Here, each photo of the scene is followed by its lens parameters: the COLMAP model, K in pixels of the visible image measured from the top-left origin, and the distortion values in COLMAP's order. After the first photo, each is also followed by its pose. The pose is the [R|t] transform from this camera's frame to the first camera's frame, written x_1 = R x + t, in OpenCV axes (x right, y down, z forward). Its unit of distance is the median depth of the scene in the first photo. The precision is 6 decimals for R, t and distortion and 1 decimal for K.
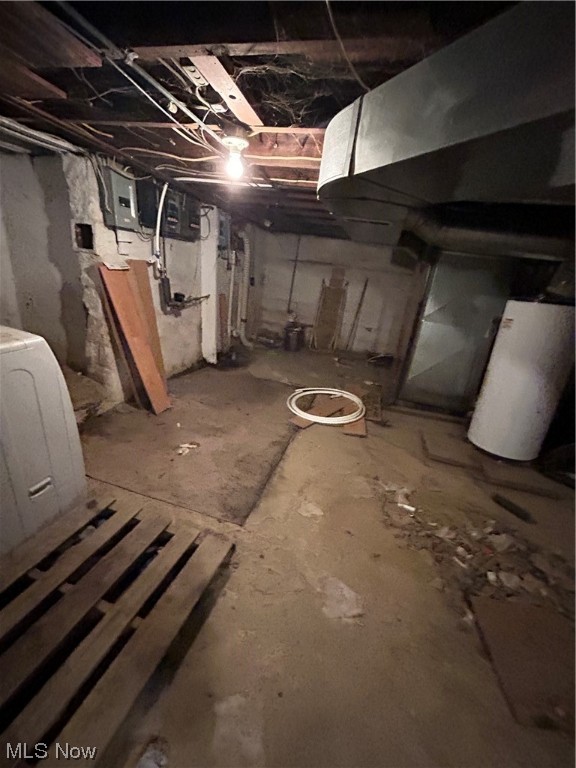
lens RADIAL K [[309.0, 0, 287.1], [0, 309.0, 384.6], [0, 0, 1]] dist [0.000694, -0.000228]
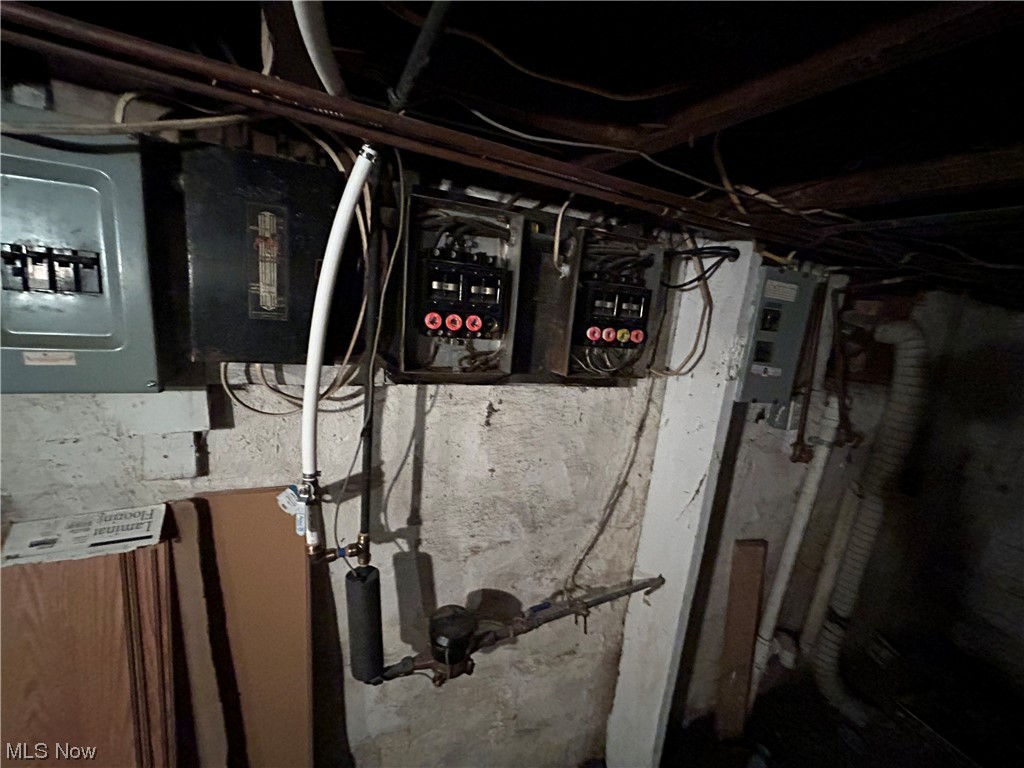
lens RADIAL K [[412.0, 0, 510.5], [0, 412.0, 381.4], [0, 0, 1]] dist [0.000694, -0.000228]
pose [[0.639087, 0.115070, -0.760478, -0.103438], [-0.305221, 0.945501, -0.113434, -0.384578], [0.705980, 0.304608, 0.639379, 0.696279]]
